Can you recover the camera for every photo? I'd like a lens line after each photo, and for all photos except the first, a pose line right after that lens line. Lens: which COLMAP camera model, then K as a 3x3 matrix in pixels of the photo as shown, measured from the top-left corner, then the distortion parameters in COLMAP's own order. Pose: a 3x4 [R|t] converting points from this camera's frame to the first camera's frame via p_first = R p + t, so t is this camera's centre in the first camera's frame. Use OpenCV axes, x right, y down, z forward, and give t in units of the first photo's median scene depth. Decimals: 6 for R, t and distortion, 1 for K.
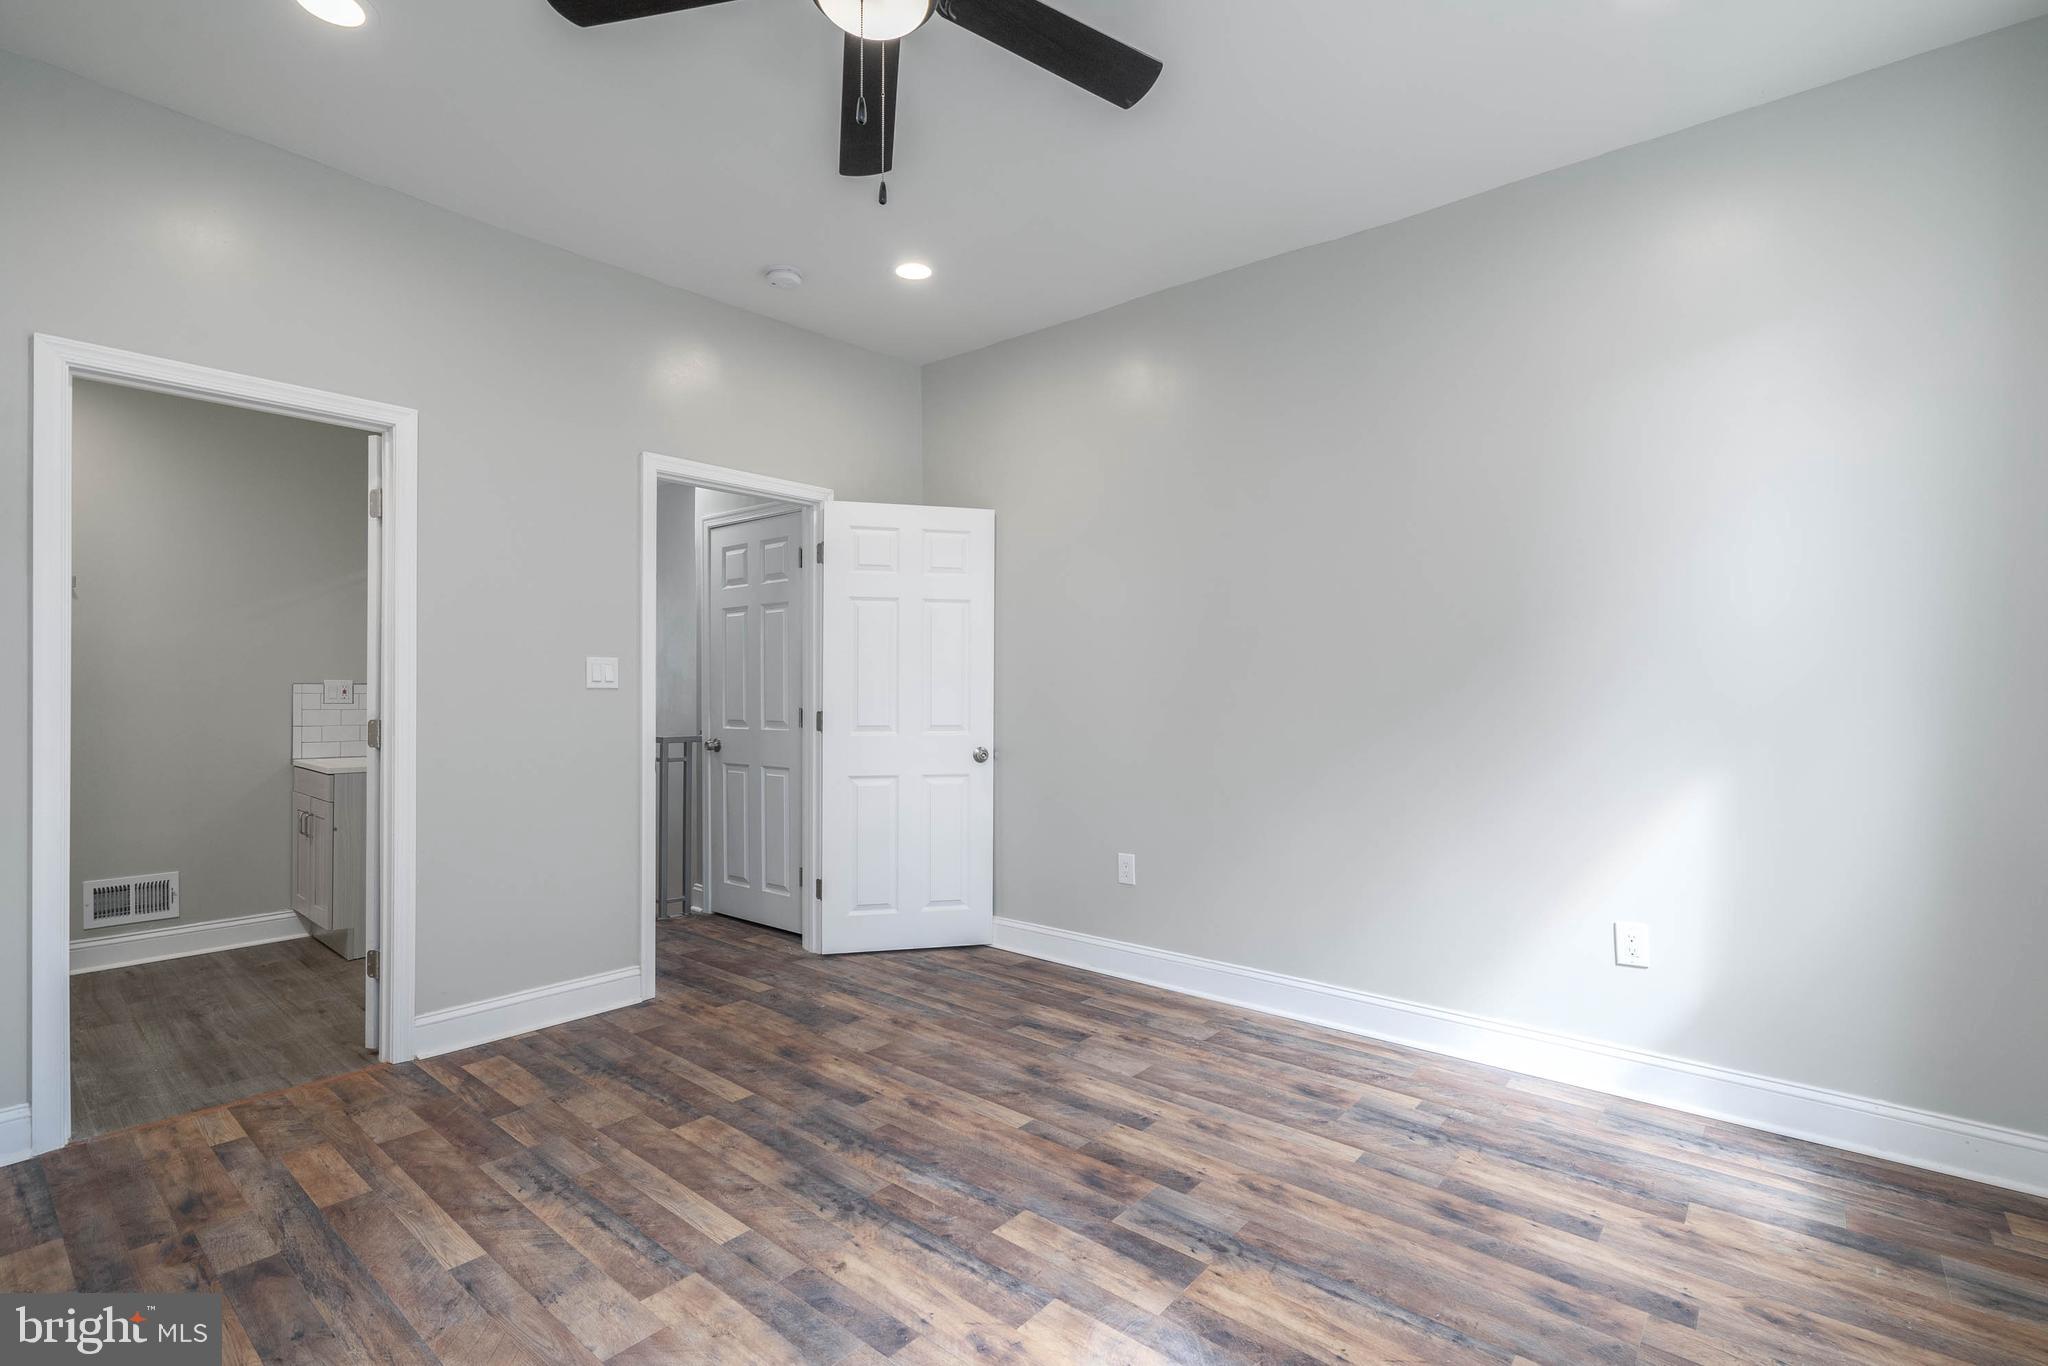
lens RADIAL K [[941.2, 0, 1021.3], [0, 941.2, 680.2], [0, 0, 1]] dist [-0.003337, 0.002335]
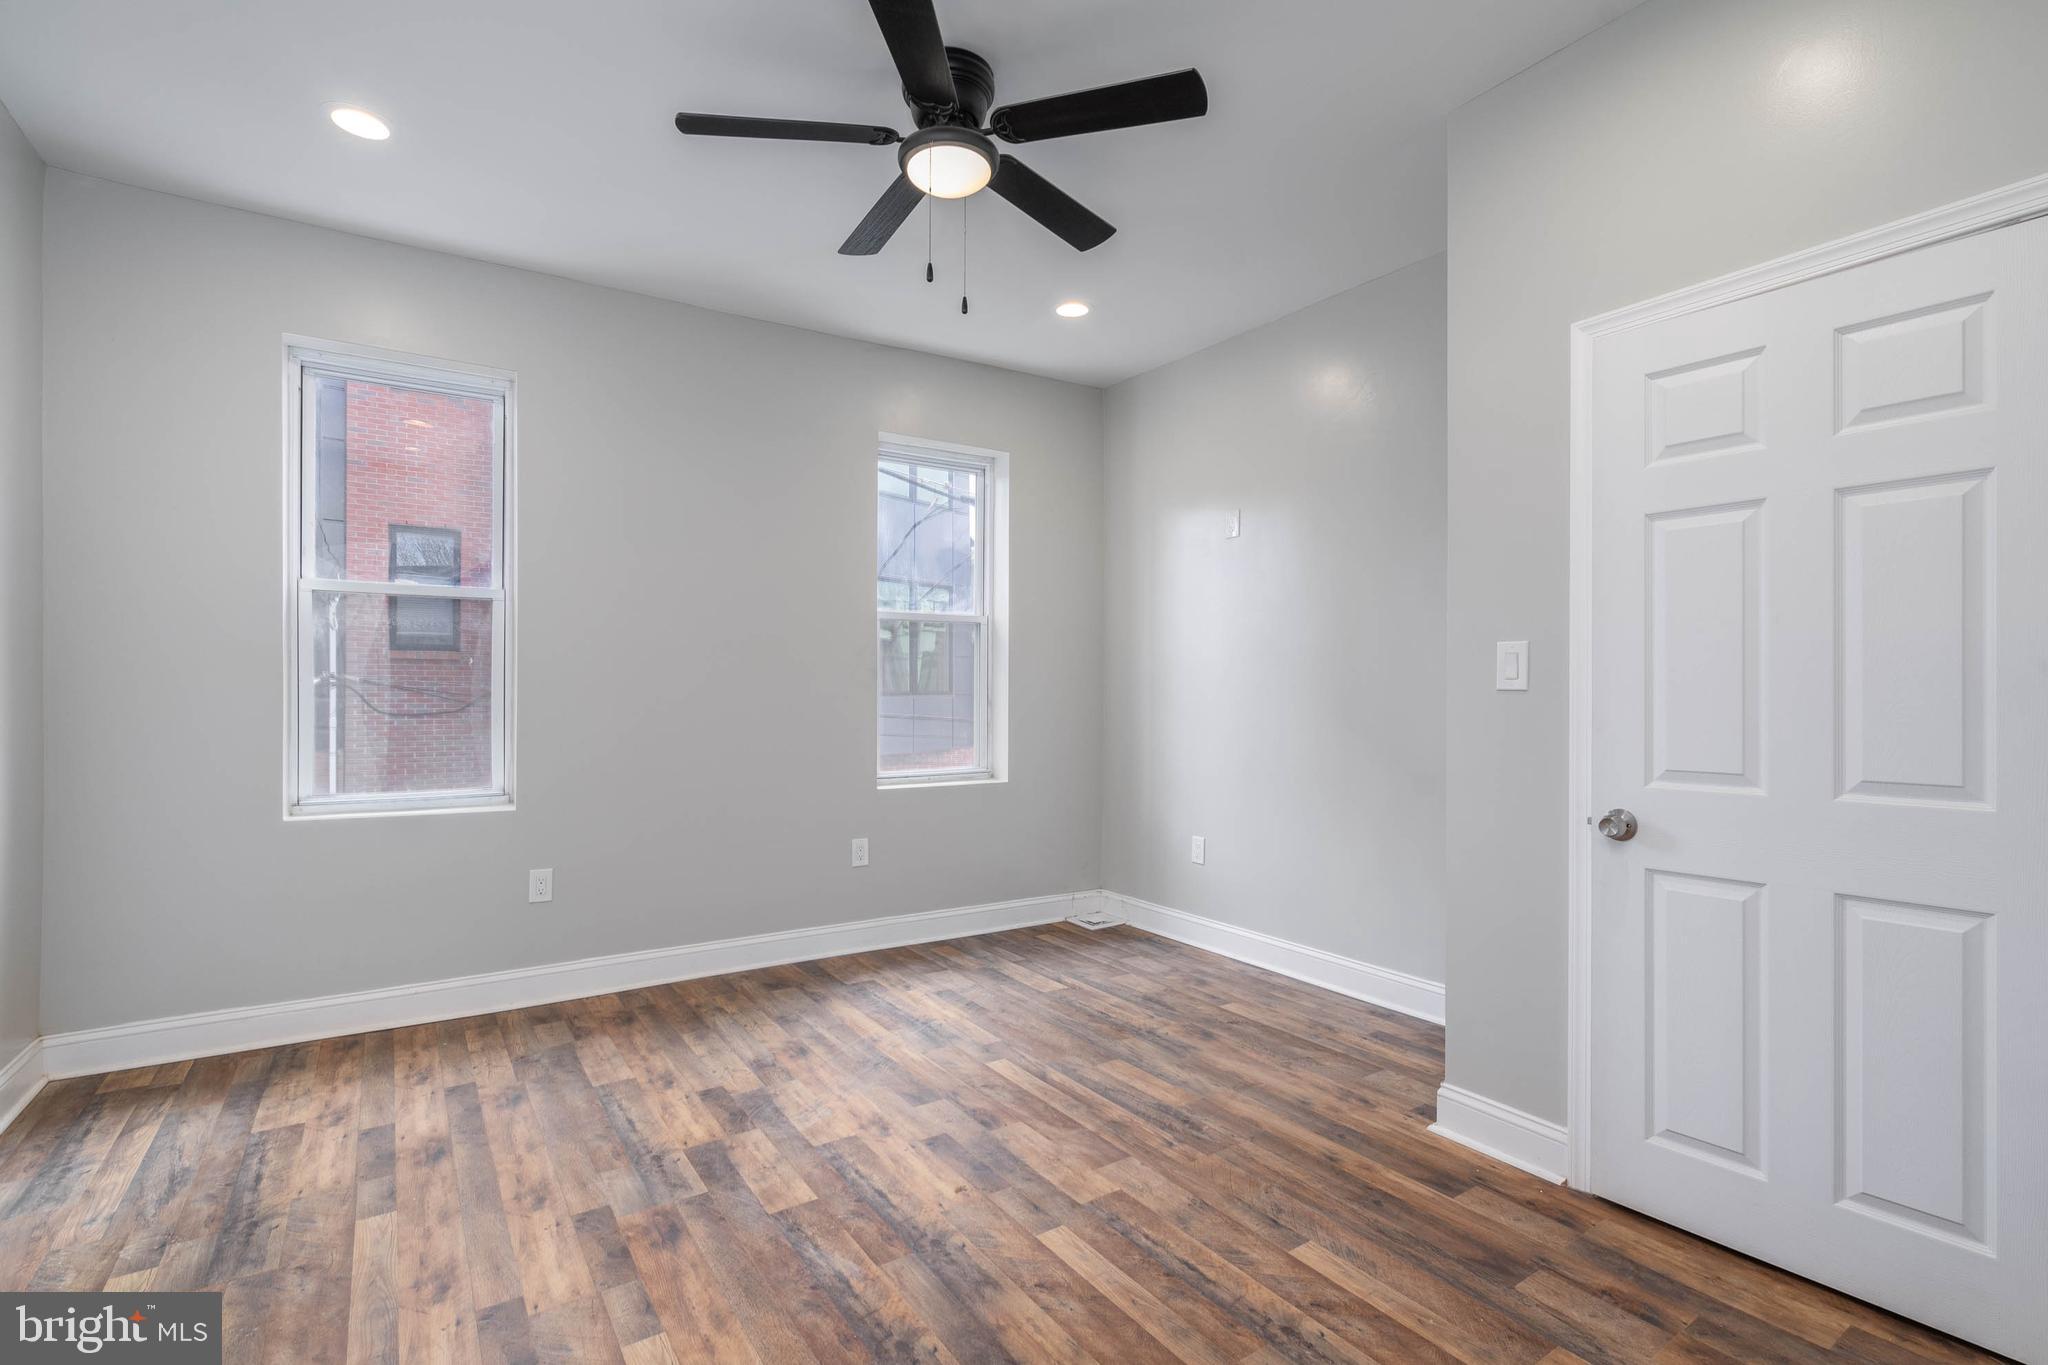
lens RADIAL K [[941.2, 0, 1024.8], [0, 941.2, 691.4], [0, 0, 1]] dist [-0.003337, 0.002335]
pose [[-0.962438, -0.003716, 0.271476, -0.535483], [-0.006049, 0.999952, -0.007755, 0.016254], [-0.271434, -0.009106, -0.962414, 1.932697]]
